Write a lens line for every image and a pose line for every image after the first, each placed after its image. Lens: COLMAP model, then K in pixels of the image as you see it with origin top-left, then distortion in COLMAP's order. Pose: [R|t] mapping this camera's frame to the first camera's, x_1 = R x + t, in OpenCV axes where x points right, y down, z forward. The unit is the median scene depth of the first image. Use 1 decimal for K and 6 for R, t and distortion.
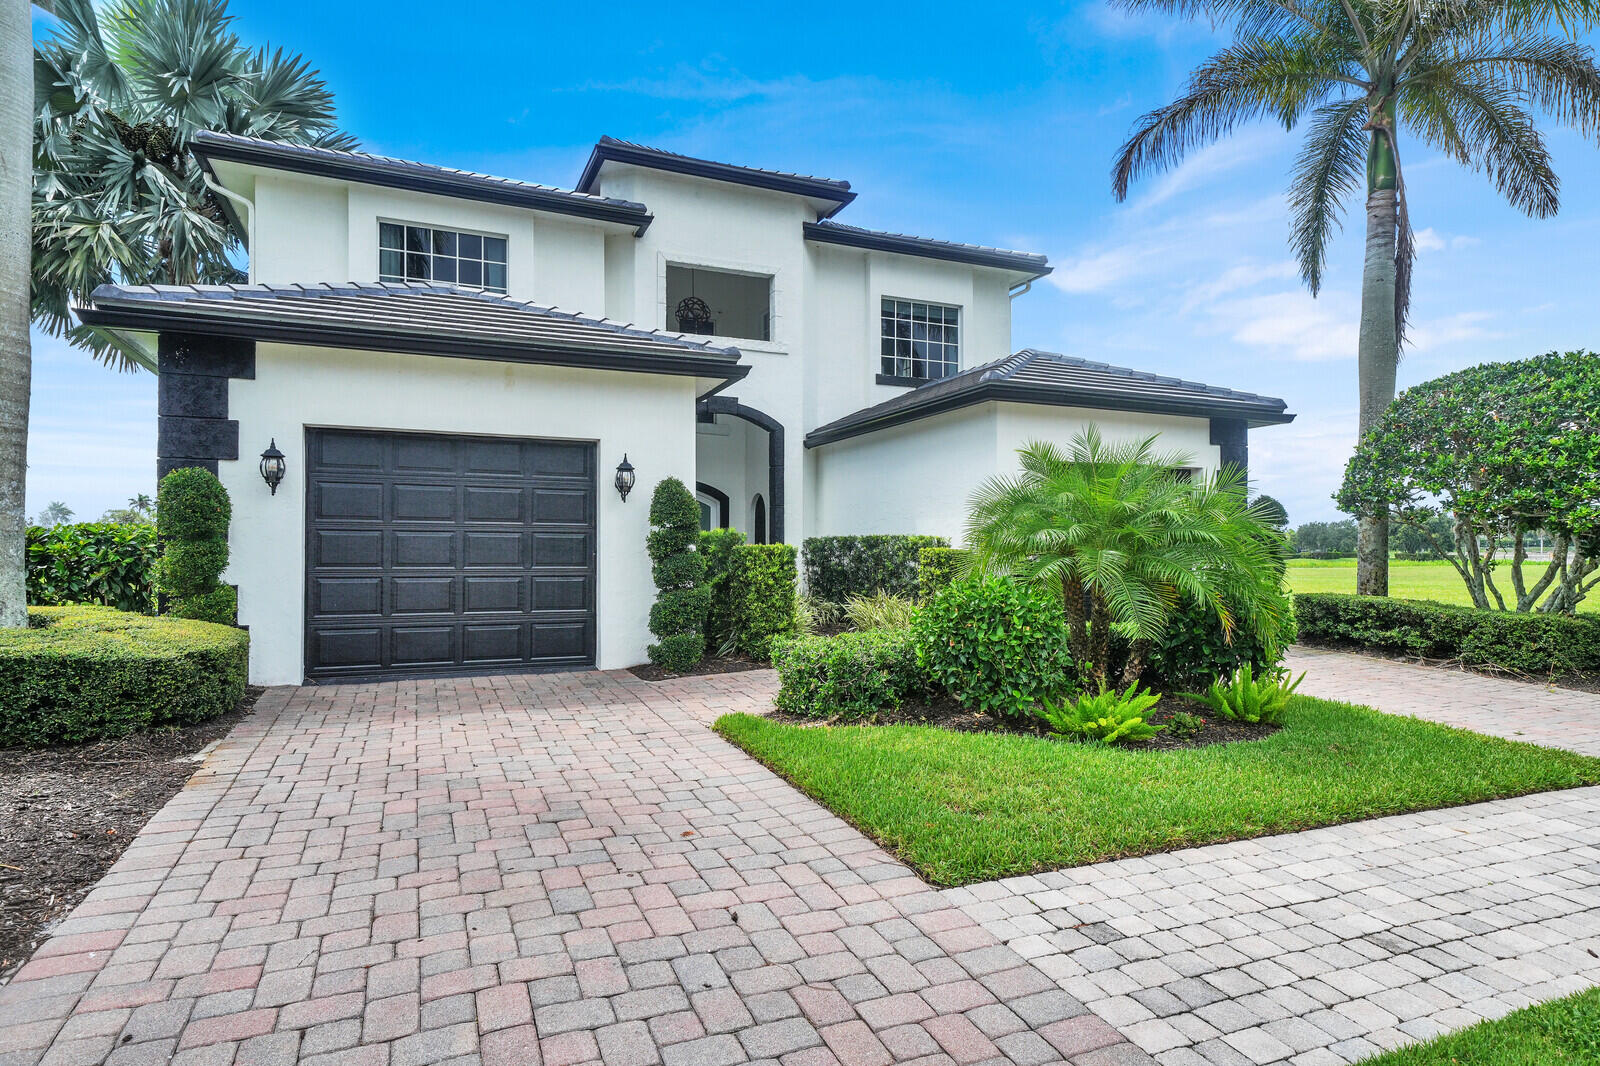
lens RADIAL K [[942.4, 0, 800.0], [0, 942.4, 533.0], [0, 0, 1]] dist [0.027220, 0.000002]
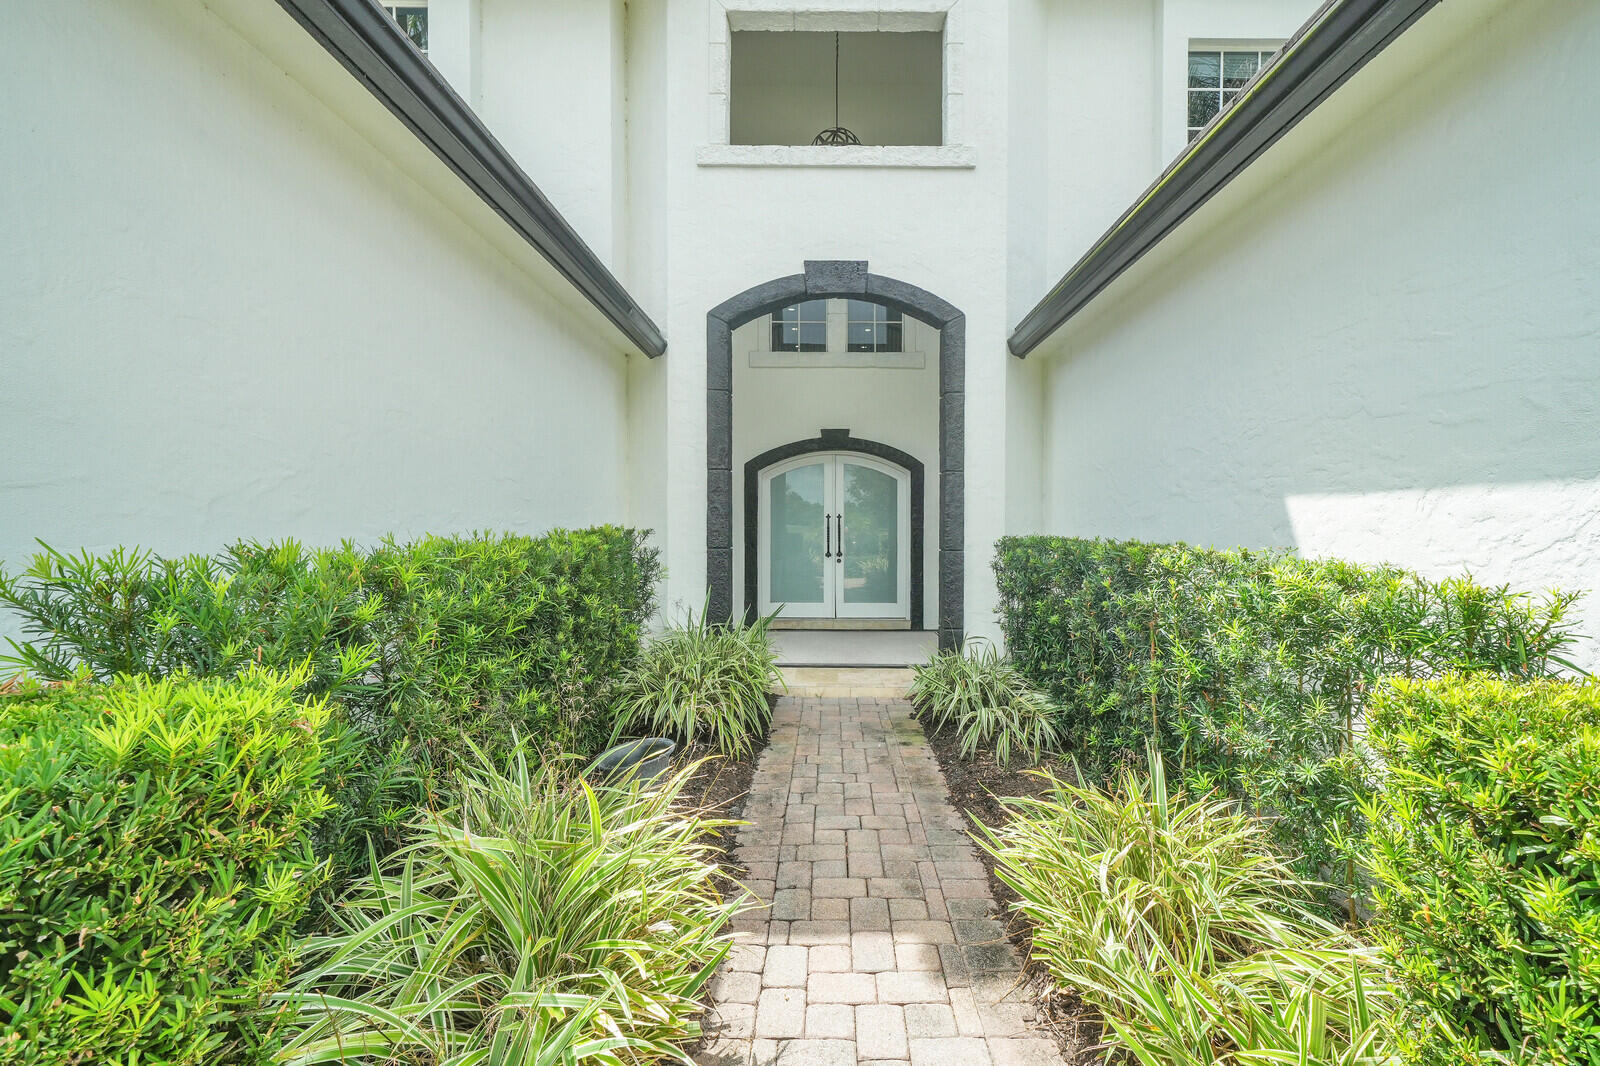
lens RADIAL K [[676.1, 0, 801.5], [0, 676.1, 512.9], [0, 0, 1]] dist [0.037077, 0.000049]
pose [[0.919051, -0.009488, -0.394024, 0.051965], [0.001952, 0.999807, -0.019524, 0.000775], [0.394133, 0.017175, 0.918893, 0.746768]]
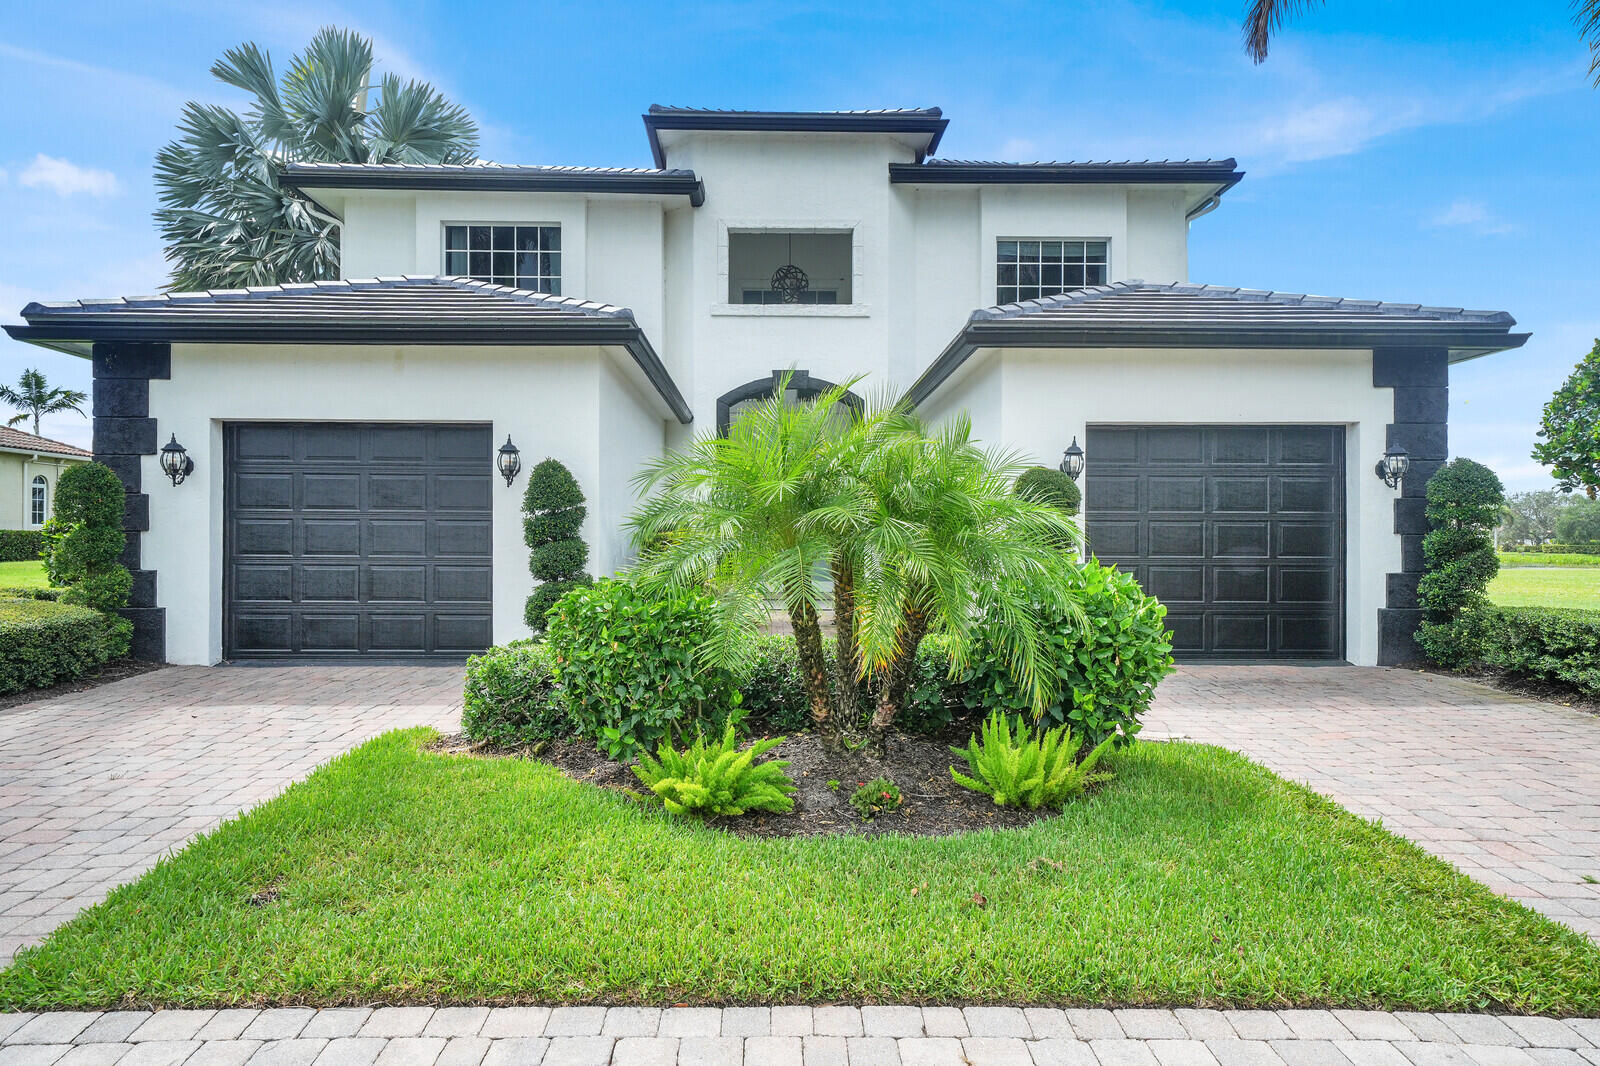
lens RADIAL K [[942.4, 0, 800.0], [0, 942.4, 533.0], [0, 0, 1]] dist [0.027220, 0.000002]
pose [[0.914871, -0.001373, -0.403744, 0.334949], [0.005461, 0.999945, 0.008972, 0.004314], [0.403710, -0.010413, 0.914828, 0.195761]]
